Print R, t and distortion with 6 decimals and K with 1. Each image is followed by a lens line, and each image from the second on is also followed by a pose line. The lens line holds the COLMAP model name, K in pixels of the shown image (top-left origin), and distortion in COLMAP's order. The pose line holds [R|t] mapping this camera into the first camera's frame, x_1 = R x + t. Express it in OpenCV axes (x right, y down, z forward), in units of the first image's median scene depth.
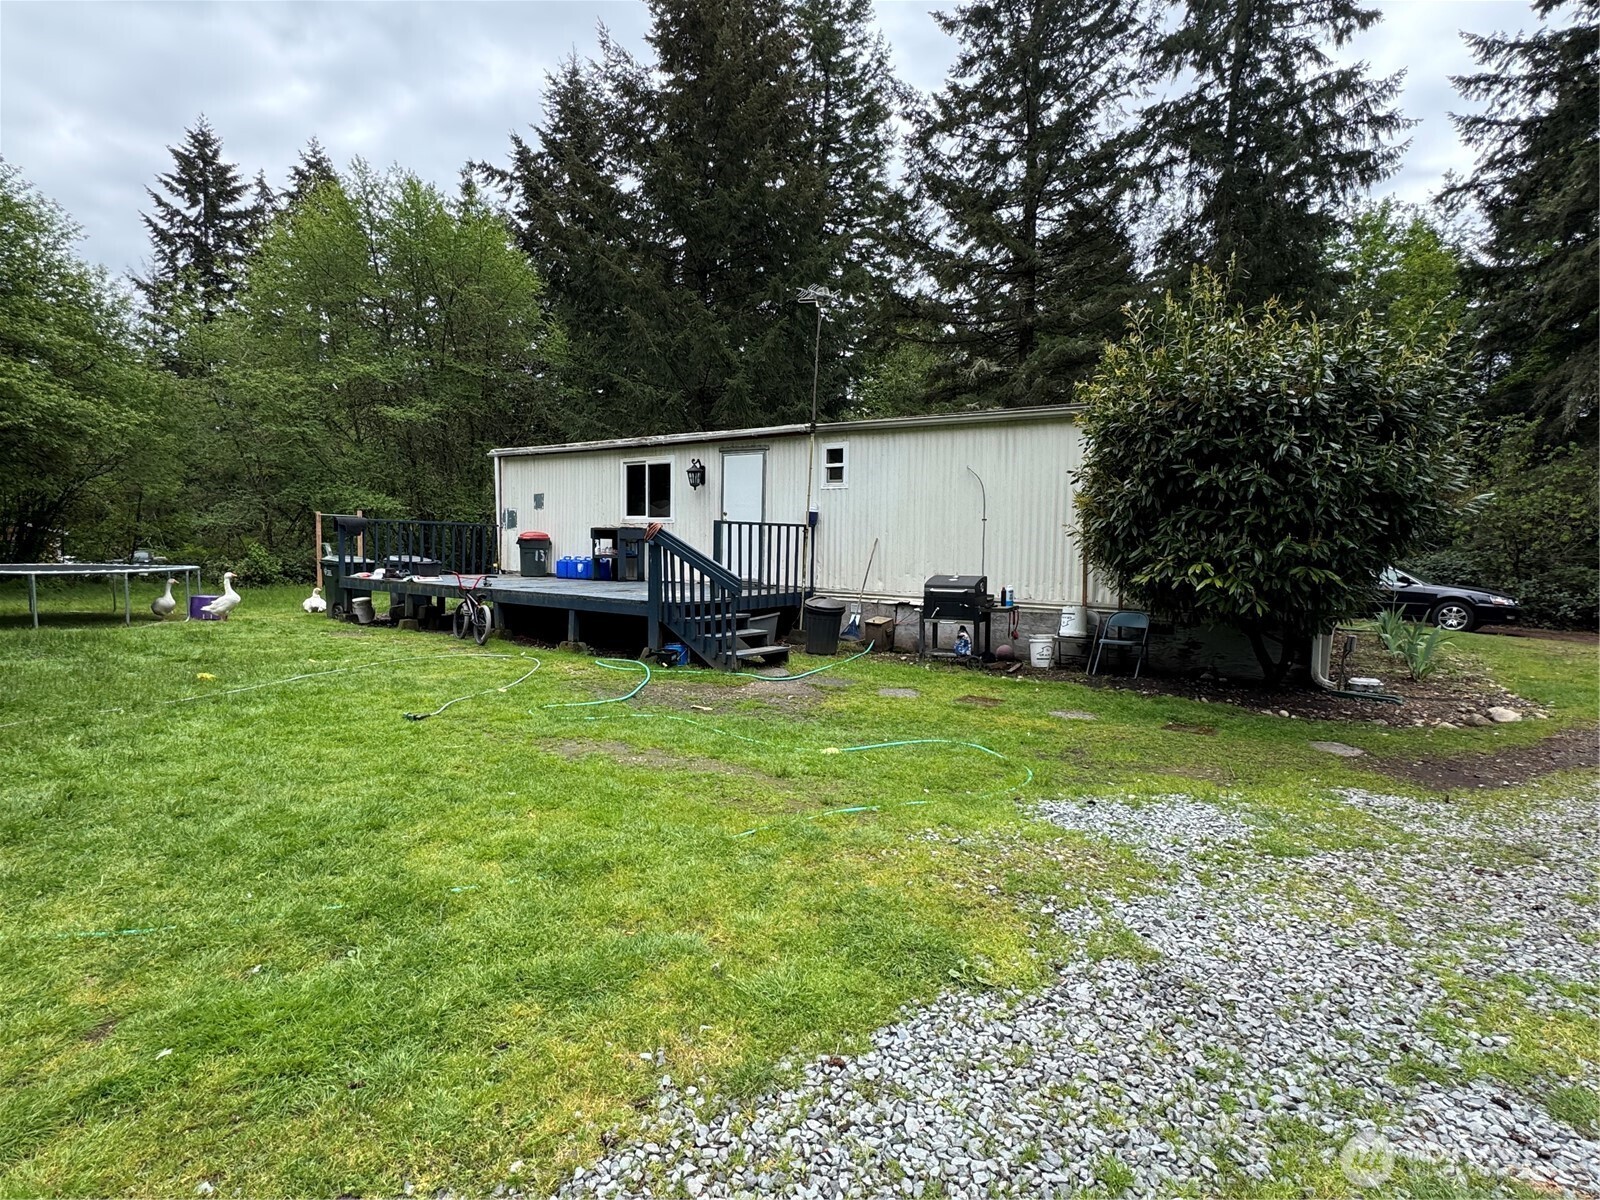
lens RADIAL K [[811.2, 0, 804.0], [0, 811.2, 602.4], [0, 0, 1]] dist [-0.002552, -0.000658]
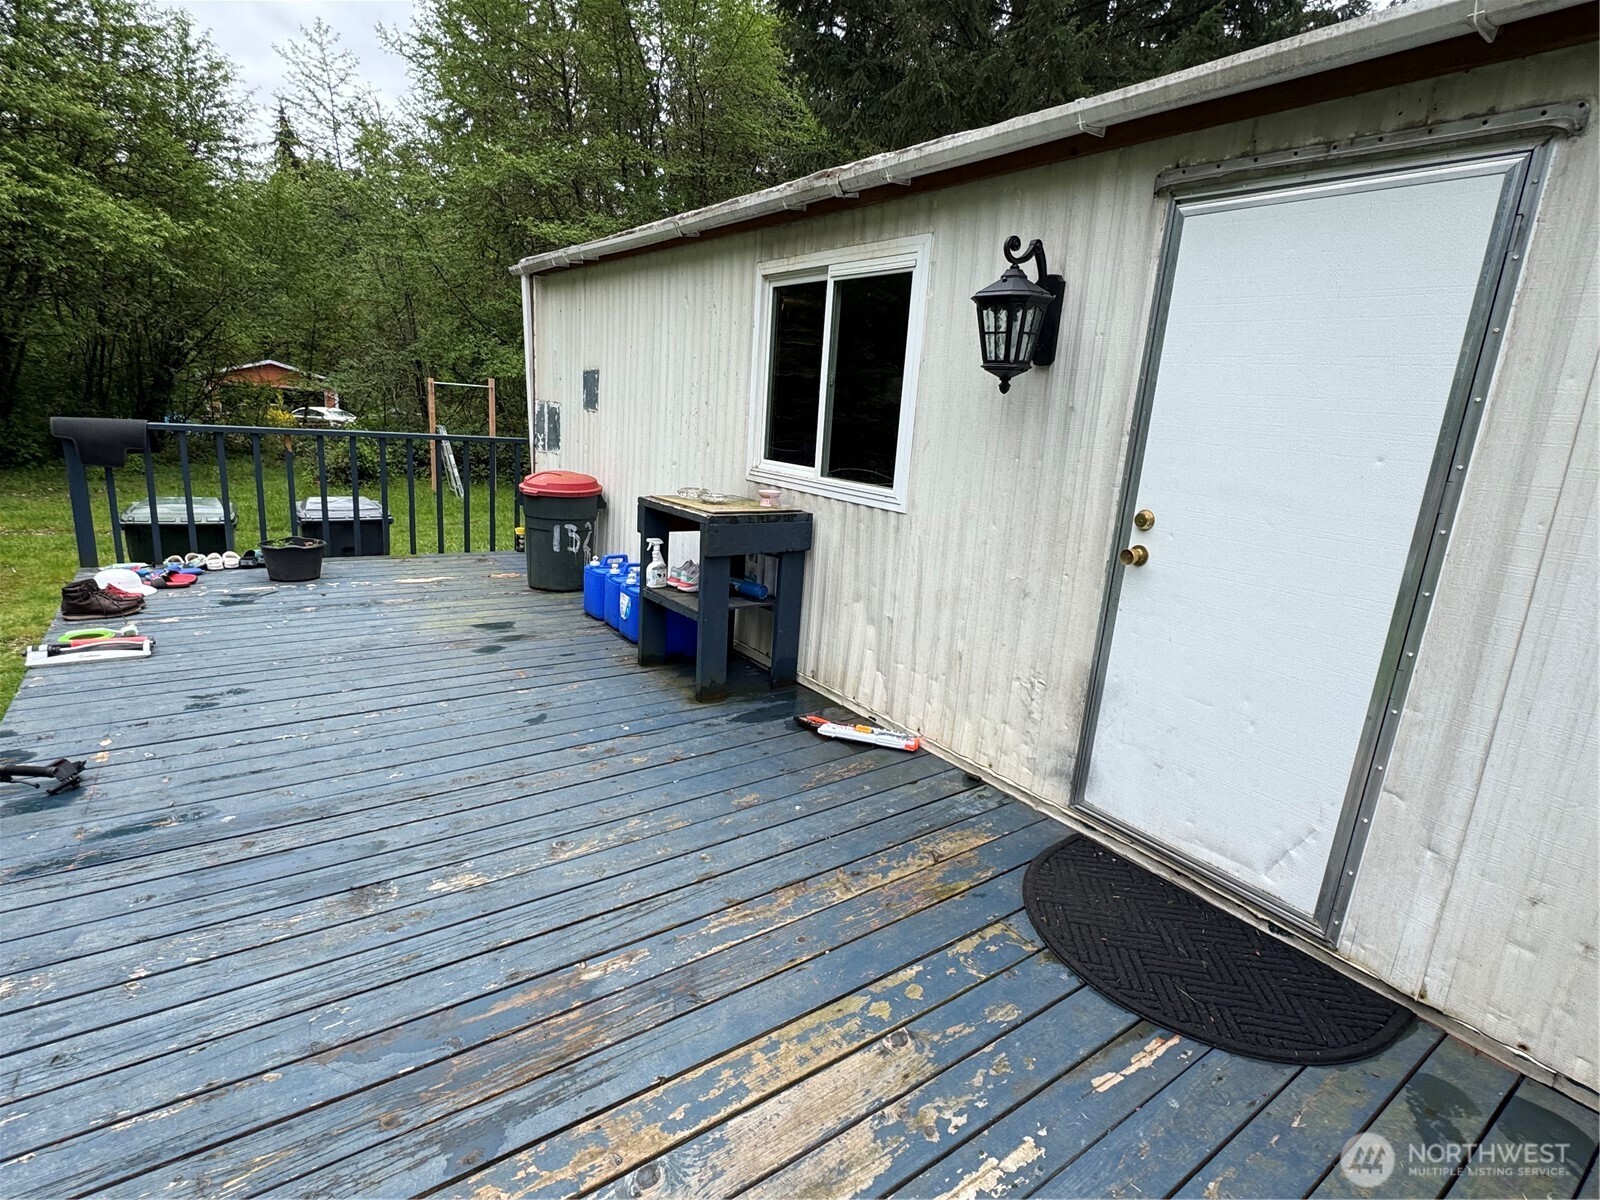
lens RADIAL K [[811.2, 0, 804.0], [0, 811.2, 602.4], [0, 0, 1]] dist [-0.002552, -0.000658]
pose [[0.941062, 0.125855, -0.313947, -0.103241], [-0.075059, 0.982758, 0.168978, -0.108799], [0.329801, -0.135454, 0.934282, 0.727865]]
